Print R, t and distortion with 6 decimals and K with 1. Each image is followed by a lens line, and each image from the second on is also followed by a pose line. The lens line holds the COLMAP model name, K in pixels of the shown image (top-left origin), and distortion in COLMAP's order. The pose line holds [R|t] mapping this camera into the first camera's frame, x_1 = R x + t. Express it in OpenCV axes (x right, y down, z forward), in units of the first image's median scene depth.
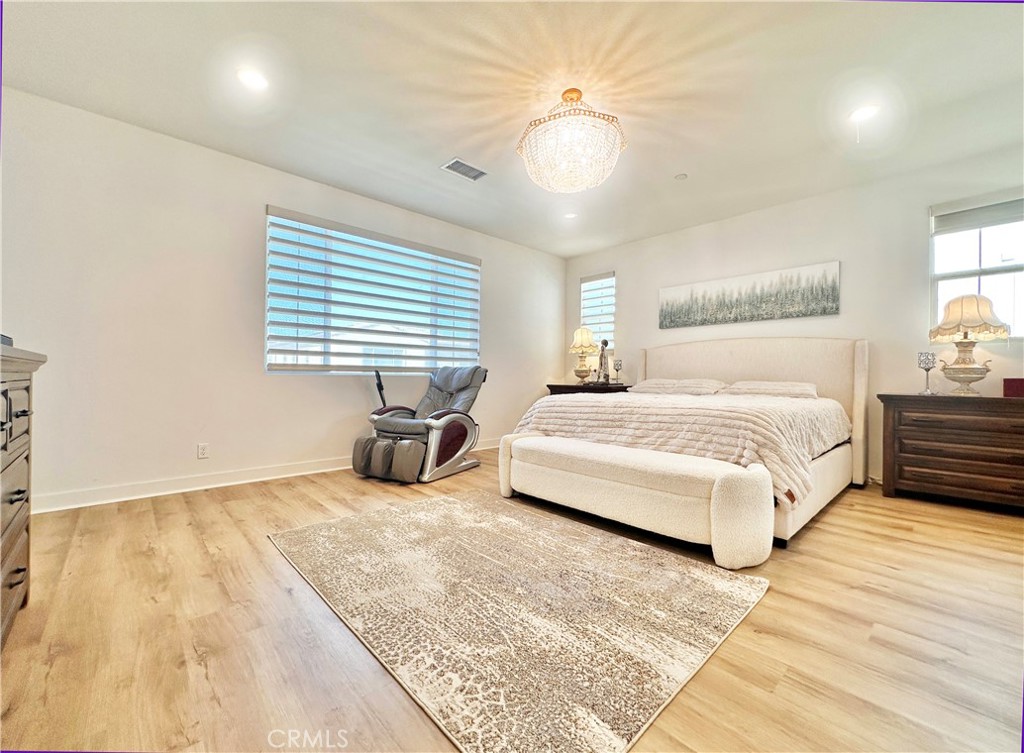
lens RADIAL K [[409.9, 0, 519.1], [0, 409.9, 378.4], [0, 0, 1]] dist [-0.003577, 0.001421]
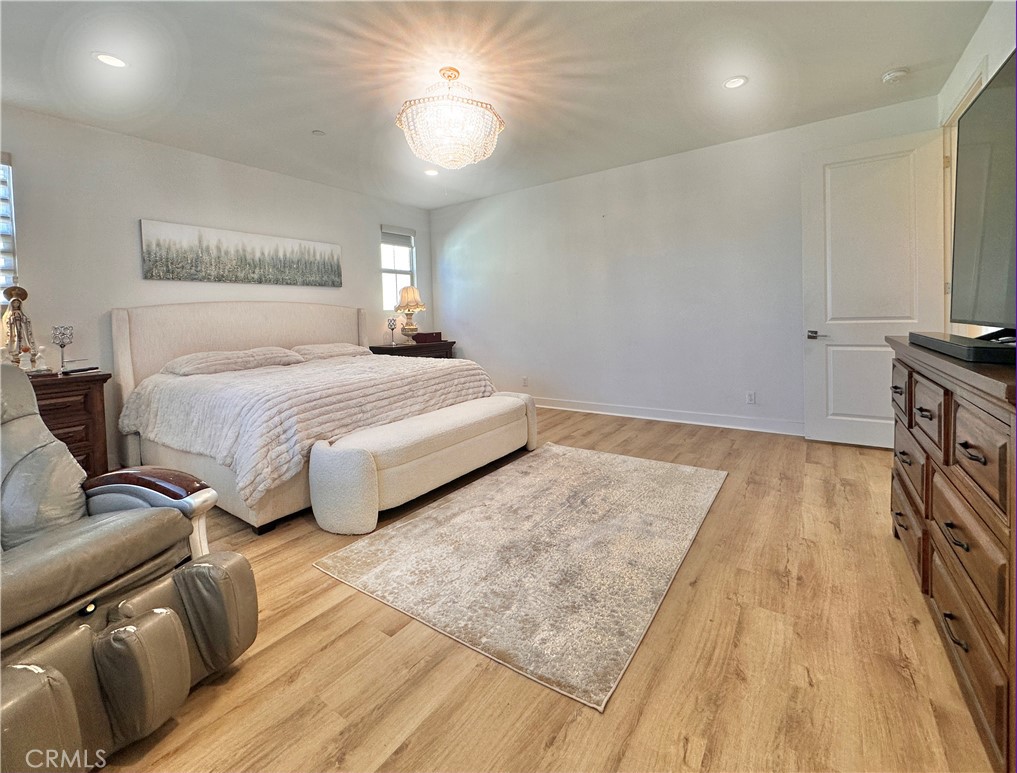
lens RADIAL K [[441.0, 0, 536.7], [0, 441.0, 324.0], [0, 0, 1]] dist [-0.001372, 0.000260]
pose [[-0.234818, -0.023926, 0.971745, -0.680950], [0.029336, 0.999067, 0.031688, -0.068580], [-0.971597, 0.035948, -0.233897, 0.728512]]
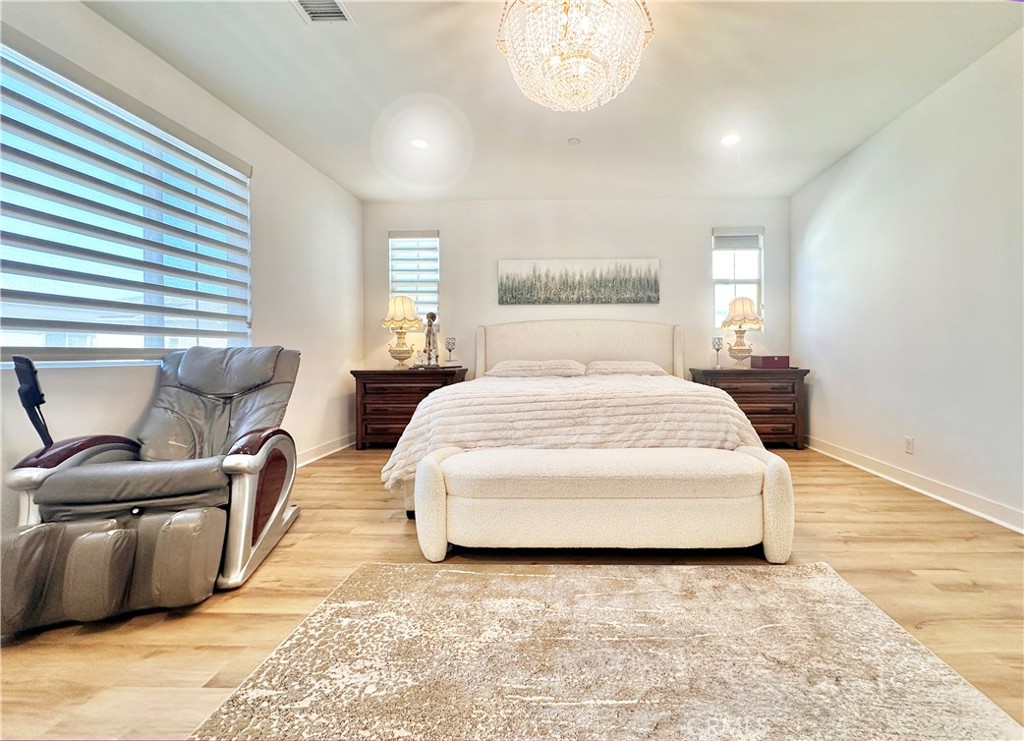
lens RADIAL K [[411.4, 0, 558.6], [0, 411.4, 356.4], [0, 0, 1]] dist [-0.002319, 0.000512]
pose [[0.707581, -0.017970, 0.706404, -0.274517], [0.013915, 0.999837, 0.011497, -0.019820], [-0.706495, 0.001694, 0.707716, 0.353749]]
